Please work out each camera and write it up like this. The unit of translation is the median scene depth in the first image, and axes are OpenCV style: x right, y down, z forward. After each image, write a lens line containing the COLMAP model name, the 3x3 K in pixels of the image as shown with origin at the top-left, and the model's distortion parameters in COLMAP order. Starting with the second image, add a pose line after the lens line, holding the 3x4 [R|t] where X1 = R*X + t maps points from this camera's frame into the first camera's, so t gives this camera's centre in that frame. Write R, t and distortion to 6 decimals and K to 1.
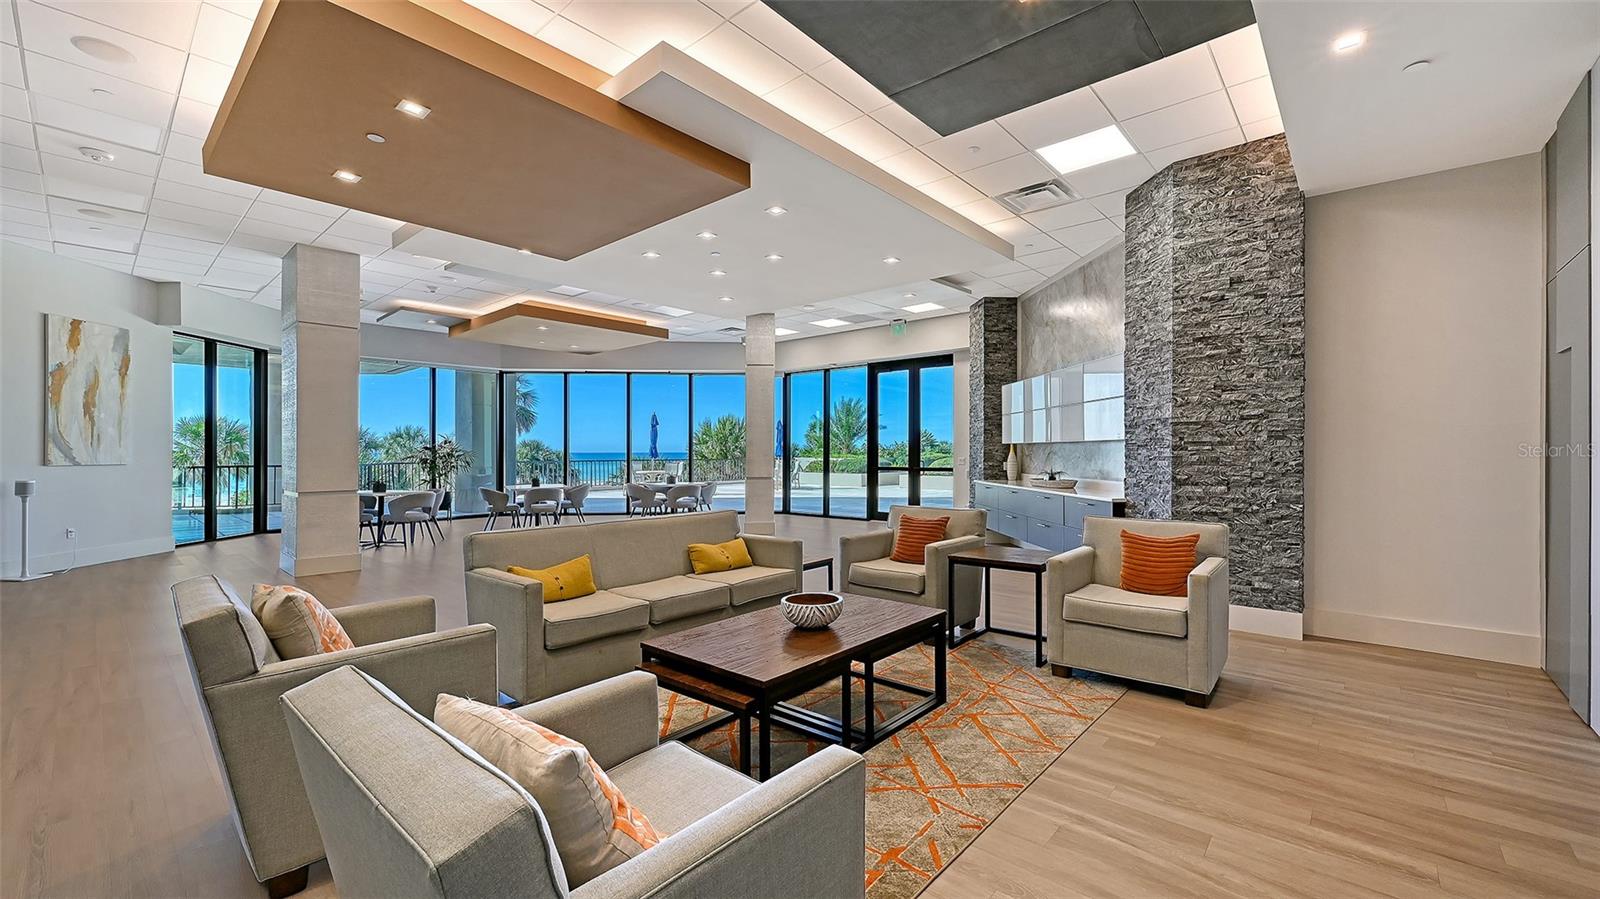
lens RADIAL K [[642.7, 0, 808.6], [0, 642.7, 452.0], [0, 0, 1]] dist [-0.001453, -0.000364]
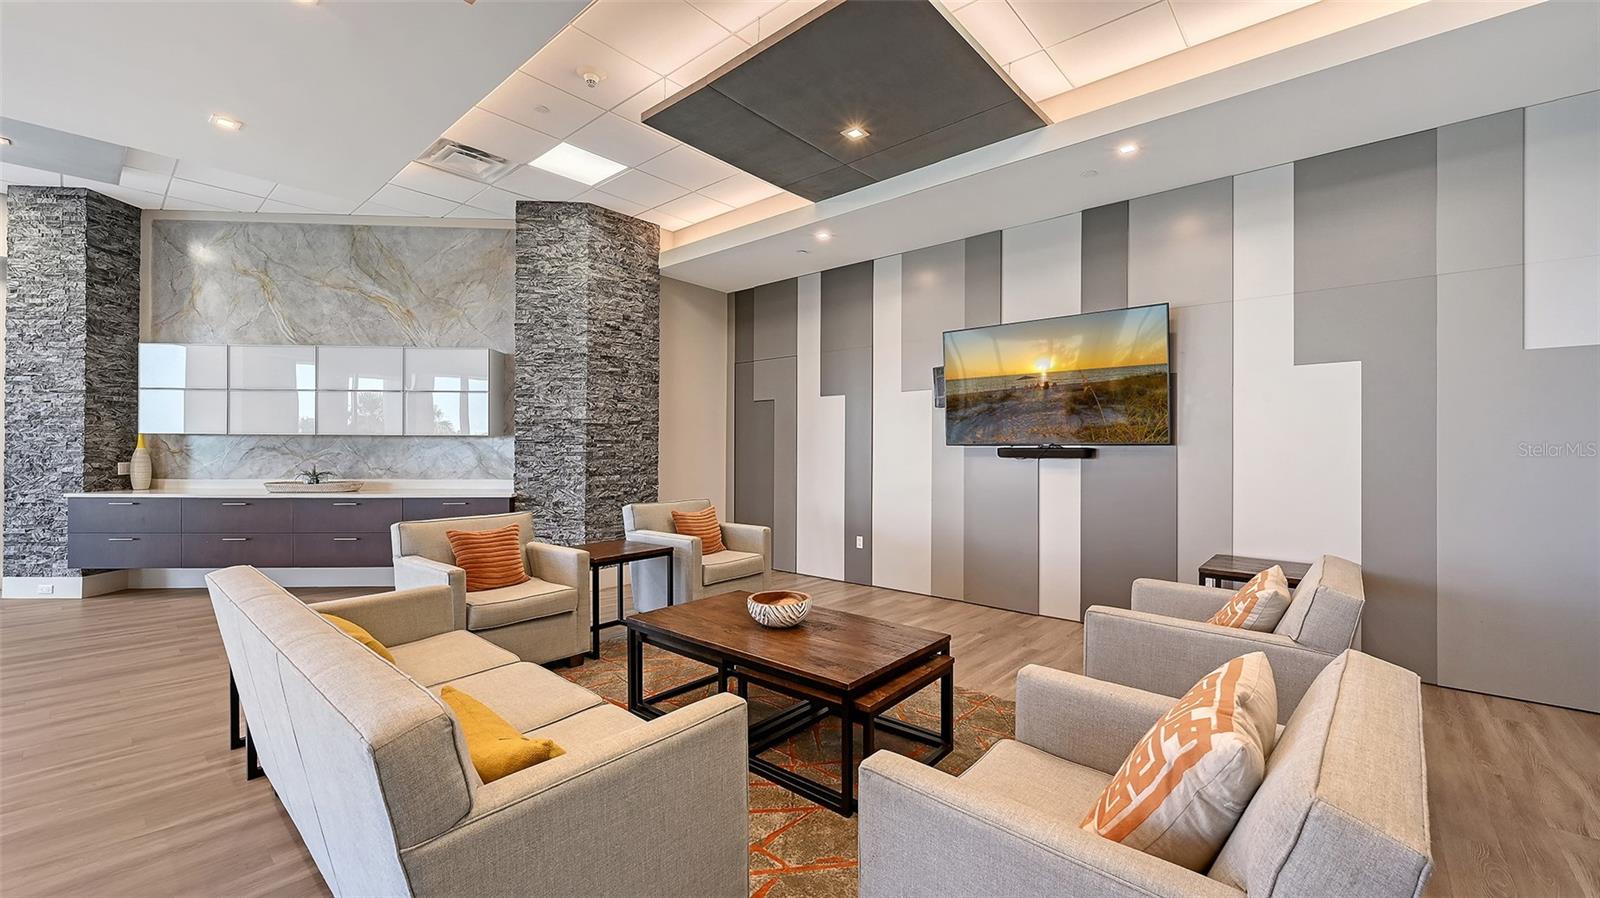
lens RADIAL K [[642.7, 0, 804.0], [0, 642.7, 449.6], [0, 0, 1]] dist [-0.001453, -0.000364]
pose [[-0.009637, 0.002296, 0.999951, -0.618804], [-0.004921, 0.999985, -0.002344, 0.003287], [-0.999941, -0.004944, -0.009626, 0.617632]]
